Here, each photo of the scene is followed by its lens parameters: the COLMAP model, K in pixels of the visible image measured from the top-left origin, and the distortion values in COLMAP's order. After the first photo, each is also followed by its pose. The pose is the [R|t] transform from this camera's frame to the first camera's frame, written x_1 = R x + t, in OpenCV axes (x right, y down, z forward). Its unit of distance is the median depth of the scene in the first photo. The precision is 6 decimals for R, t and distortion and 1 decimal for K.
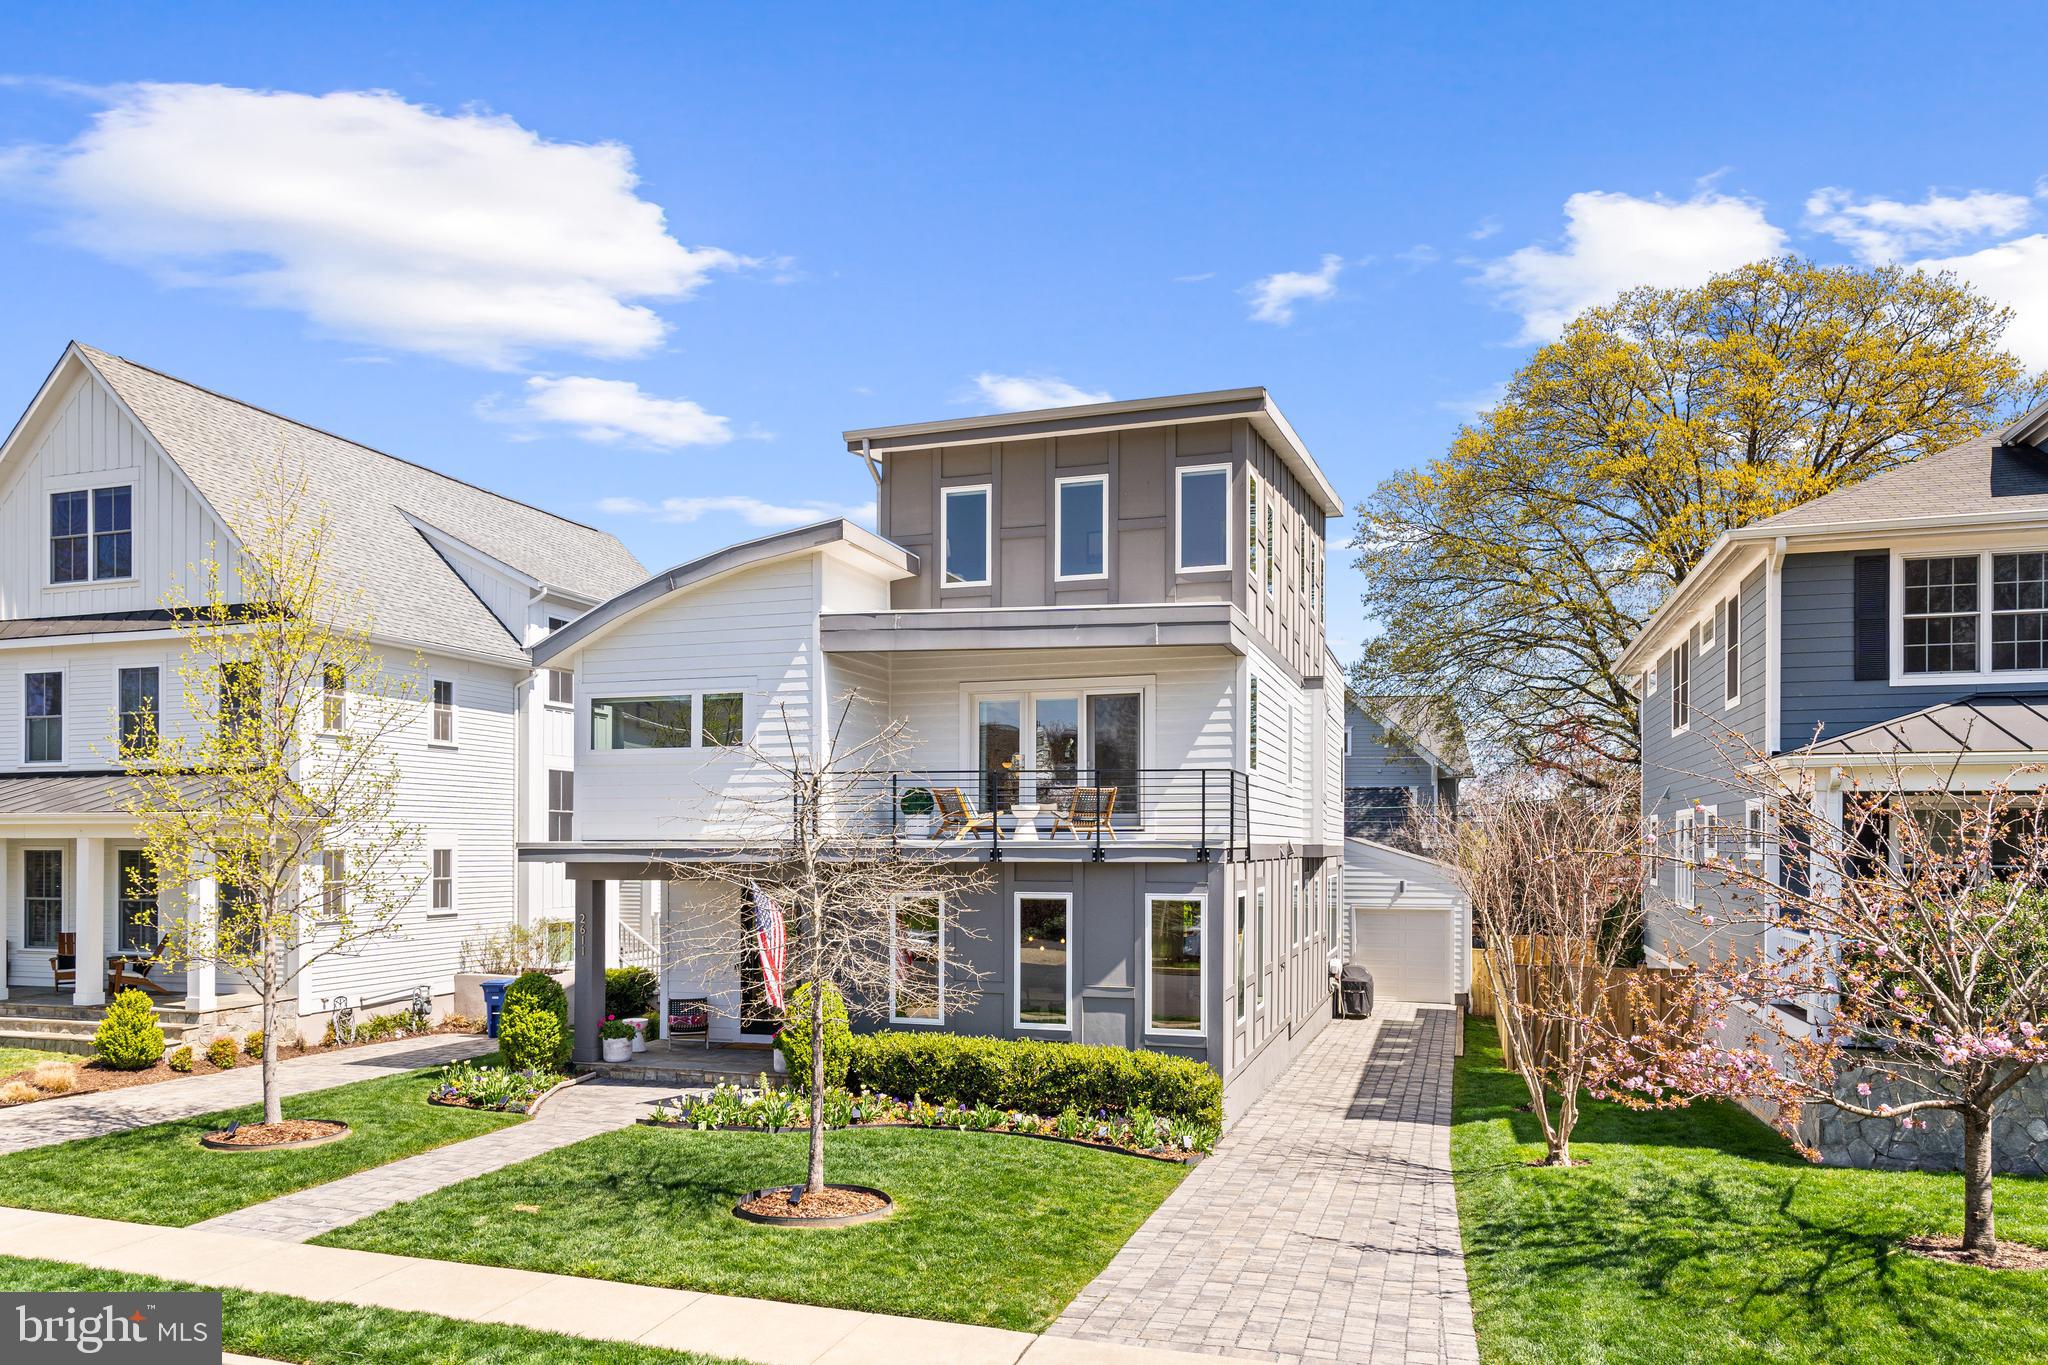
lens RADIAL K [[1358.6, 0, 1015.6], [0, 1358.6, 849.4], [0, 0, 1]] dist [0.000587, 0.000936]
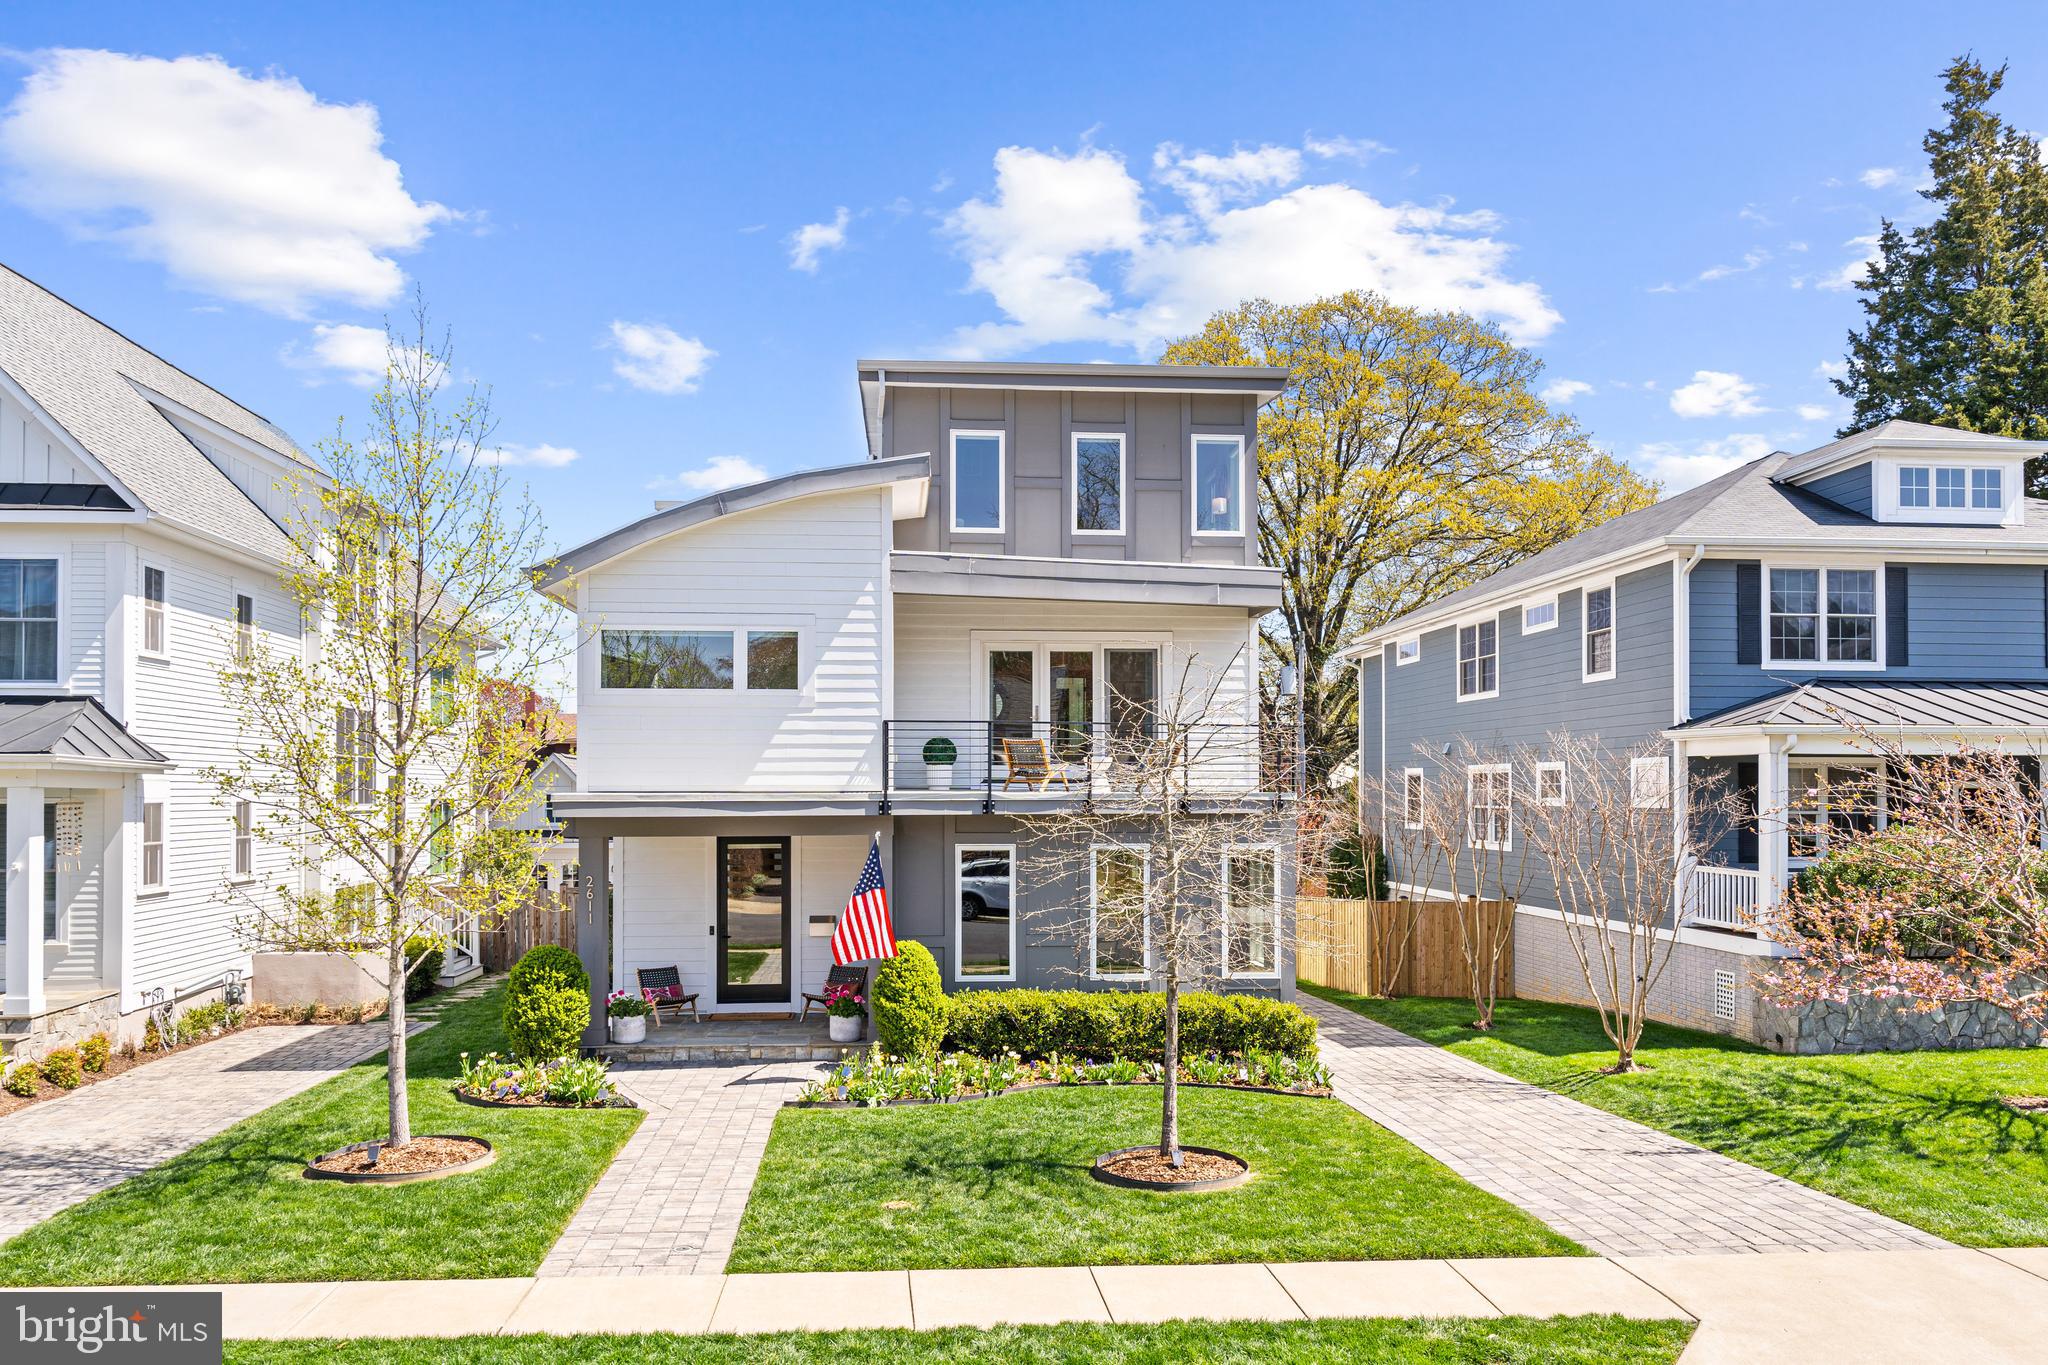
lens RADIAL K [[1360.0, 0, 995.7], [0, 1360.0, 790.2], [0, 0, 1]] dist [0.003314, 0.002363]
pose [[0.924485, 0.000493, 0.381219, -0.451253], [0.001157, 0.999991, -0.004100, -0.004174], [-0.381218, 0.004232, 0.924476, 0.101187]]
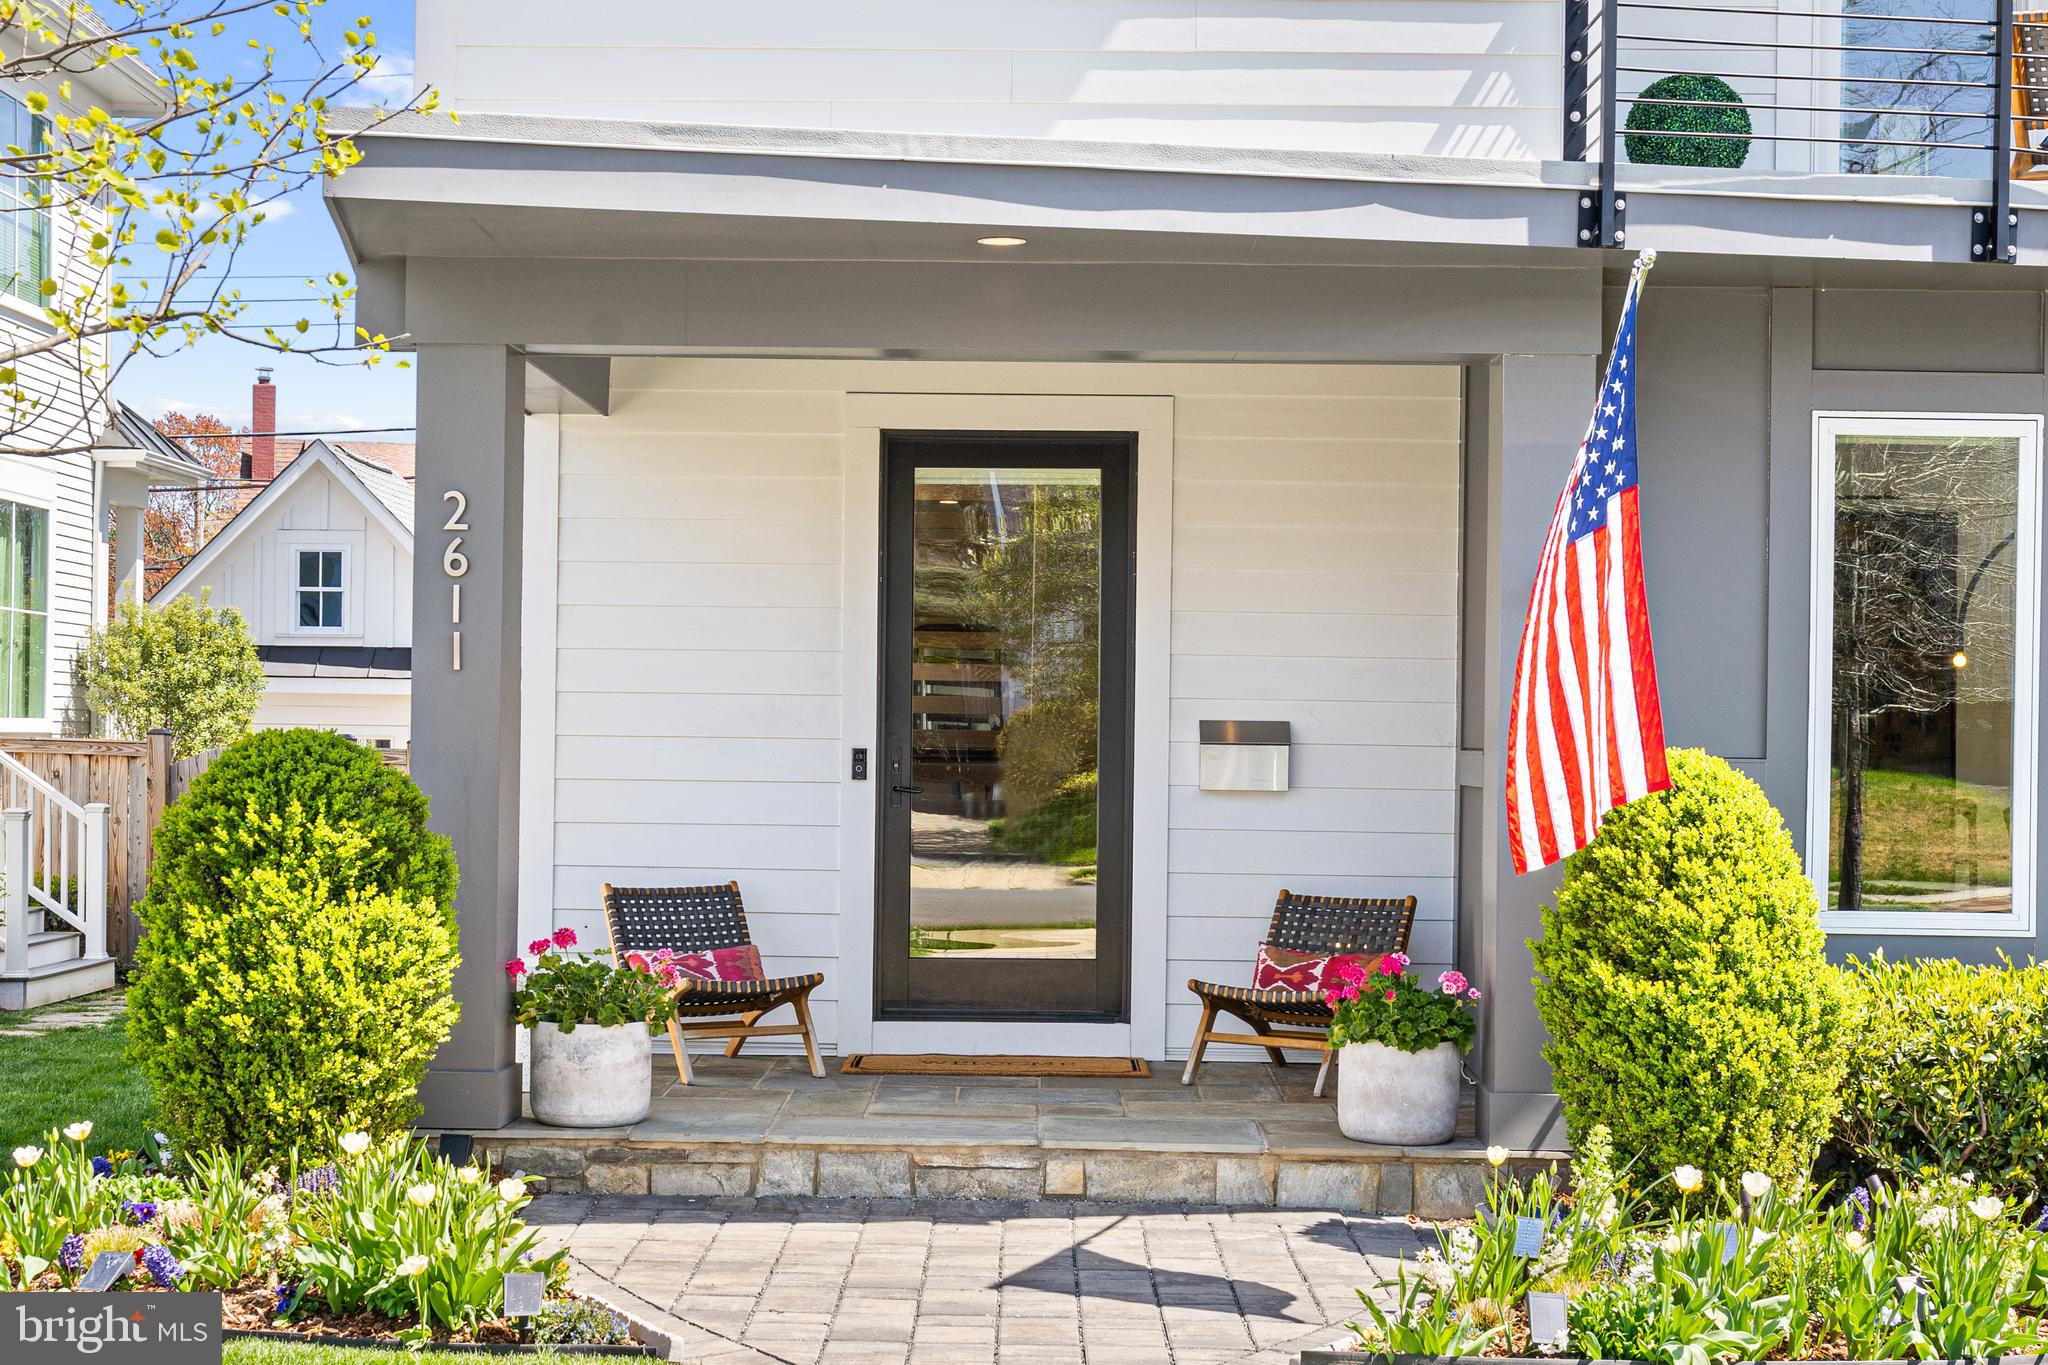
lens RADIAL K [[3006.3, 0, 1018.8], [0, 3006.3, 731.0], [0, 0, 1]] dist [0.003970, 0.015648]
pose [[0.953217, 0.012449, 0.302029, -0.419233], [-0.013014, 0.999915, -0.000142, 0.095967], [-0.302005, -0.003795, 0.953299, 0.529809]]
